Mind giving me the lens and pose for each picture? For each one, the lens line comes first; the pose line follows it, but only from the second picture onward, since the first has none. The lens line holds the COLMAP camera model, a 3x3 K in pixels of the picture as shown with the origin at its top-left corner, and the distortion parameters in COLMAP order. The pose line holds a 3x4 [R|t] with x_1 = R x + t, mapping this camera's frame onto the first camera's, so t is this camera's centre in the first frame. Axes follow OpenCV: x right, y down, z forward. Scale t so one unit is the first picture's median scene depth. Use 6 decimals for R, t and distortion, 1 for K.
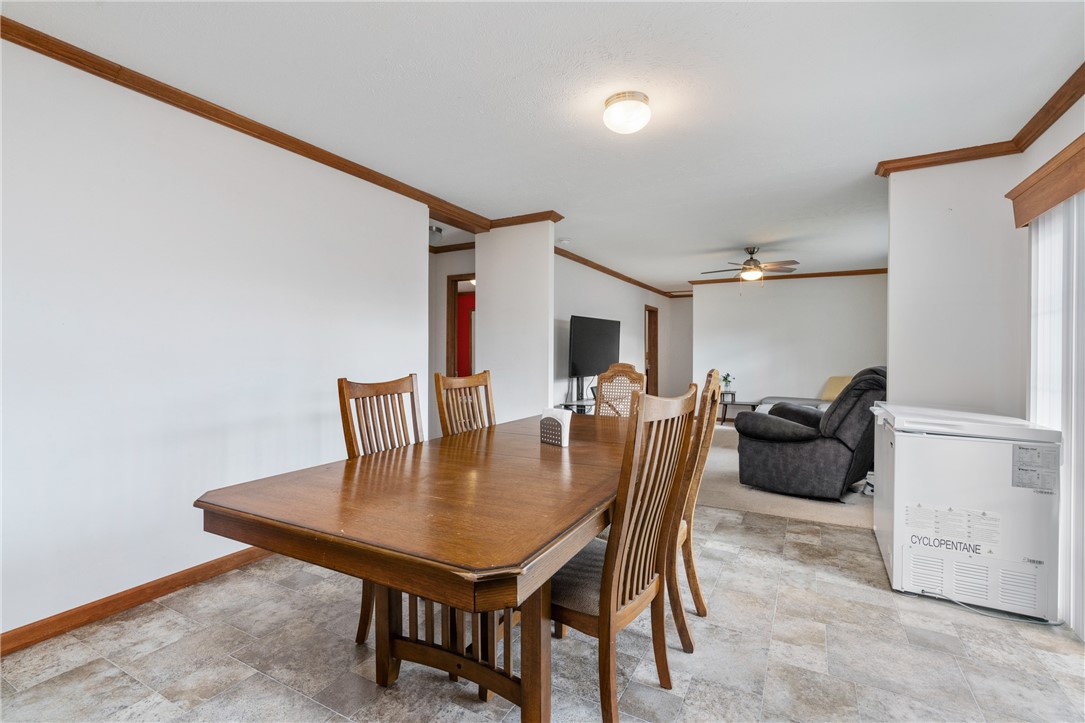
lens RADIAL K [[490.5, 0, 544.7], [0, 490.5, 356.4], [0, 0, 1]] dist [0.000669, 0.000181]
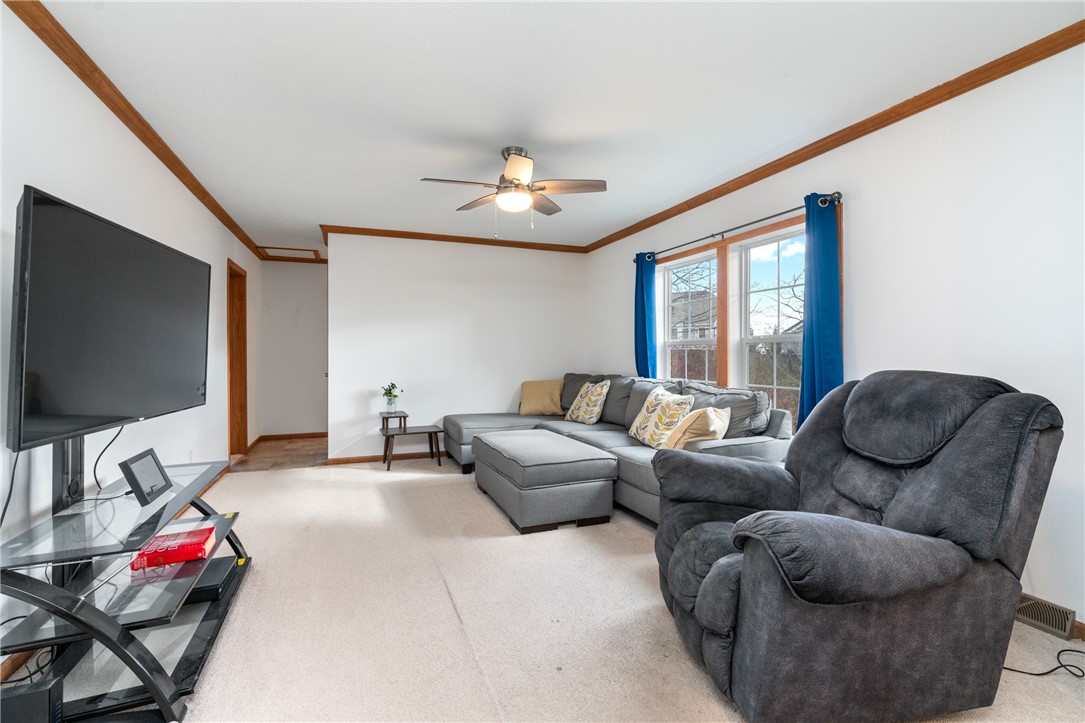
lens RADIAL K [[490.5, 0, 544.7], [0, 490.5, 356.4], [0, 0, 1]] dist [0.000669, 0.000181]
pose [[0.646635, -0.003154, 0.762793, 0.025563], [0.004043, 0.999992, 0.000707, 0.001076], [-0.762789, 0.002627, 0.646642, 0.457888]]
